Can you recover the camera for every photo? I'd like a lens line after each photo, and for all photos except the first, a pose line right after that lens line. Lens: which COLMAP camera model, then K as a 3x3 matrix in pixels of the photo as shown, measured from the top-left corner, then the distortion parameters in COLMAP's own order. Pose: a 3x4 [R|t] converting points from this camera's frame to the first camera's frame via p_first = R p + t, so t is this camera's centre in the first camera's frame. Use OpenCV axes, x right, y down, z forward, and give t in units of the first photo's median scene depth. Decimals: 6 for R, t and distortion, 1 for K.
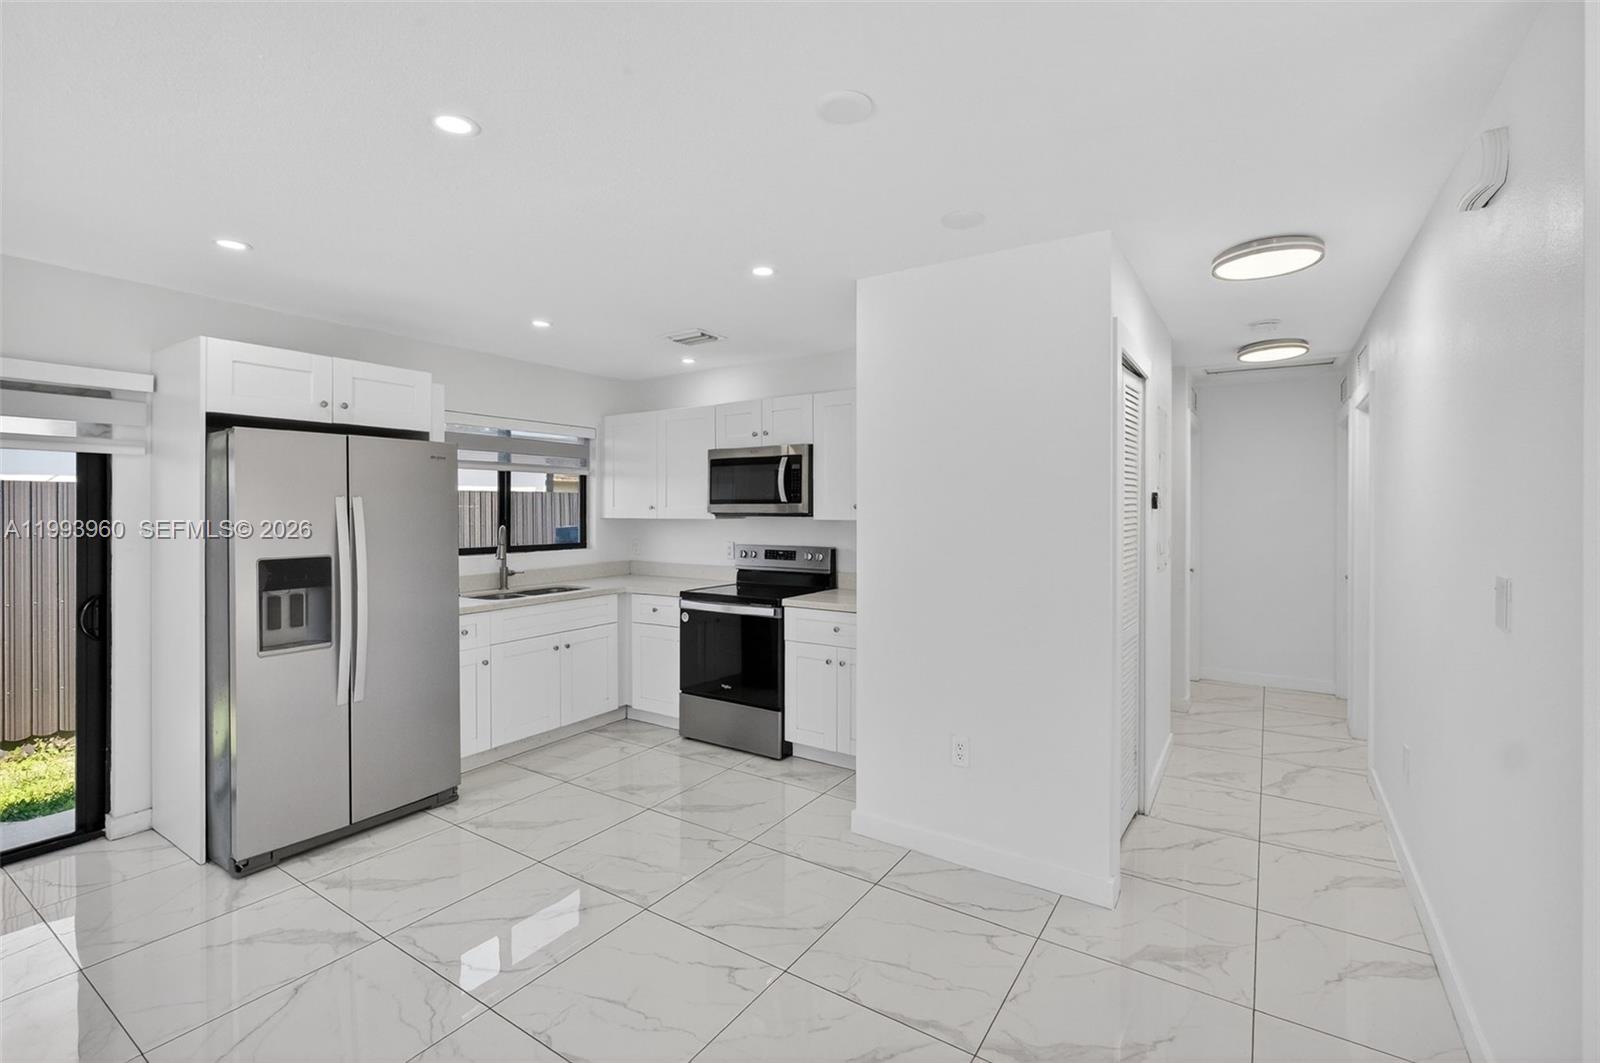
lens RADIAL K [[708.3, 0, 802.4], [0, 708.3, 511.6], [0, 0, 1]] dist [-0.001412, -0.000588]
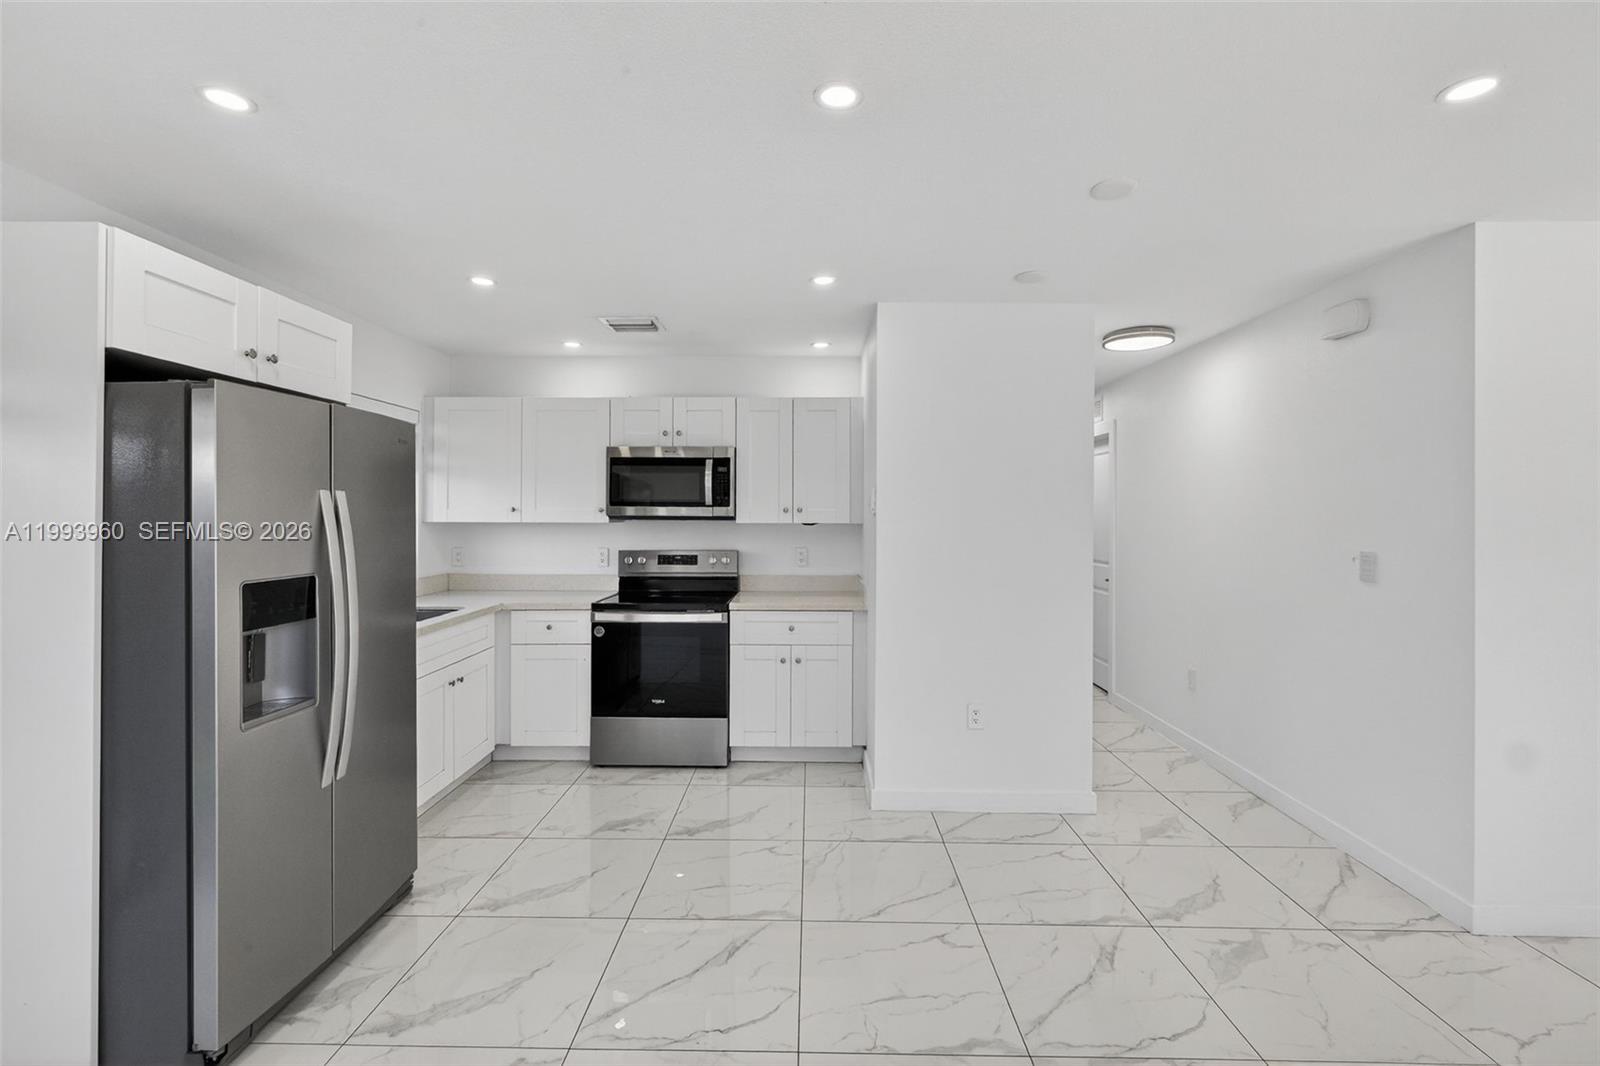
lens RADIAL K [[708.3, 0, 802.4], [0, 708.3, 513.1], [0, 0, 1]] dist [-0.001412, -0.000588]
pose [[0.840946, 0.004991, 0.541096, -0.436368], [-0.001455, 0.999975, -0.006963, 0.004317], [-0.541117, 0.005068, 0.840932, 0.103356]]
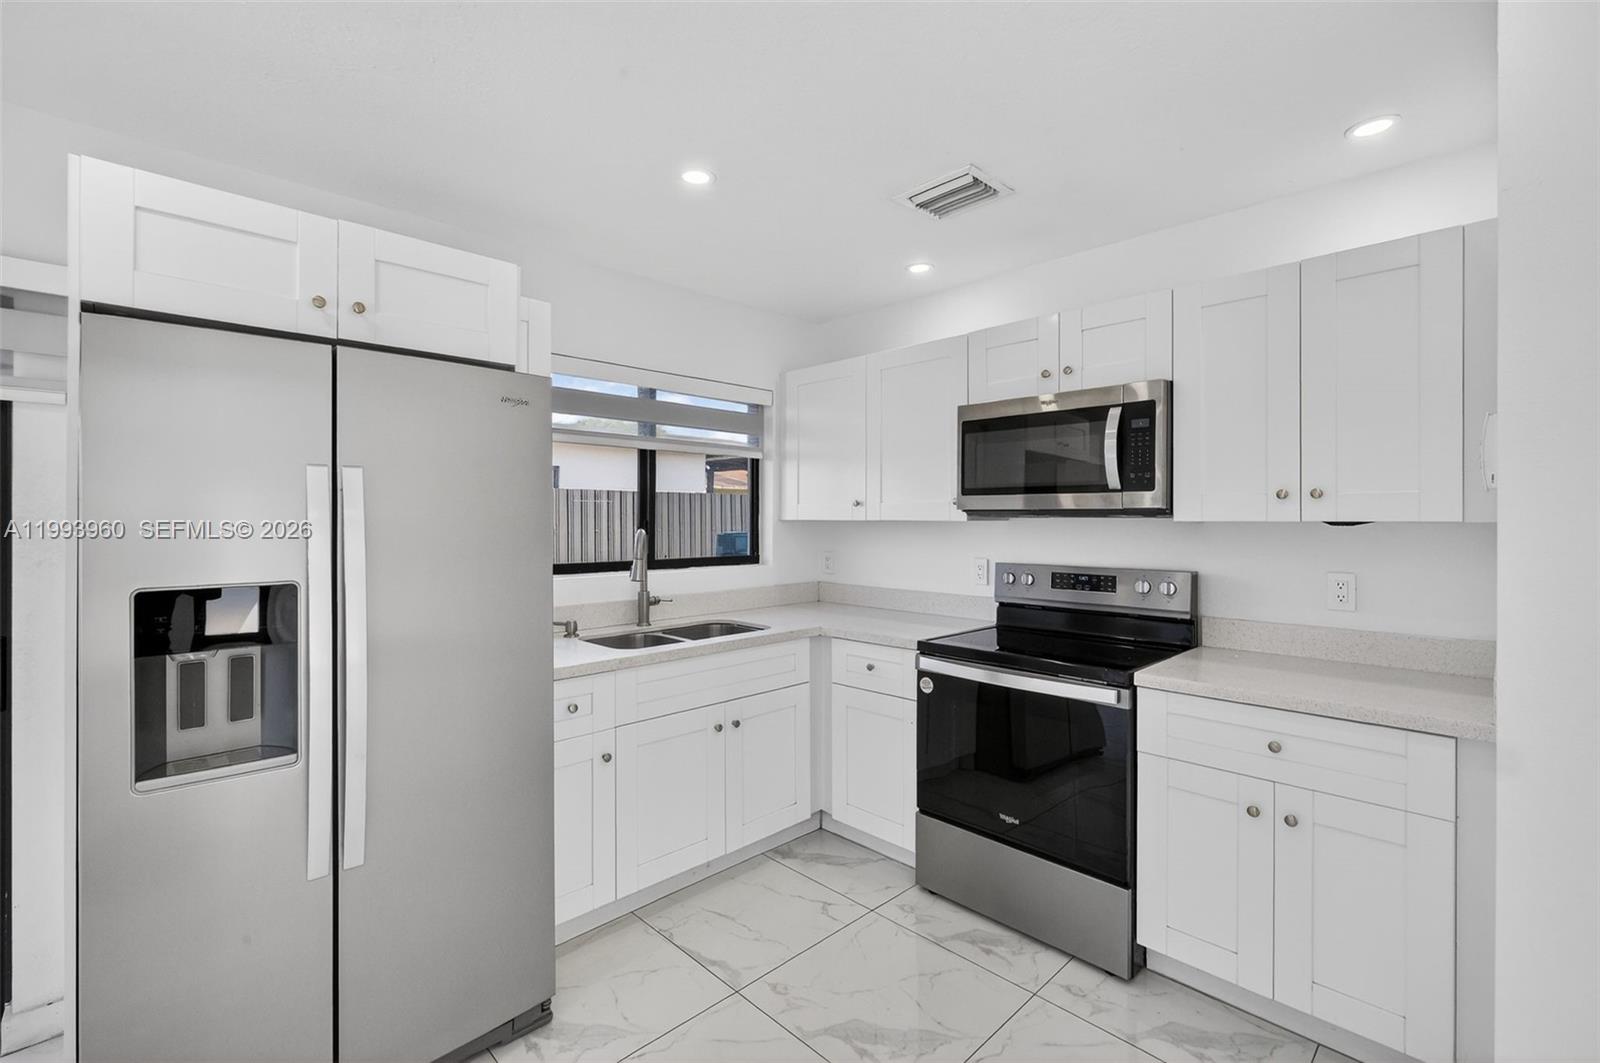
lens RADIAL K [[706.2, 0, 795.3], [0, 706.2, 518.9], [0, 0, 1]] dist [-0.001448, -0.000265]
pose [[0.975545, 0.001867, -0.219793, -0.143349], [-0.002685, 0.999991, -0.003423, 0.012411], [0.219784, 0.003930, 0.975541, 0.401467]]
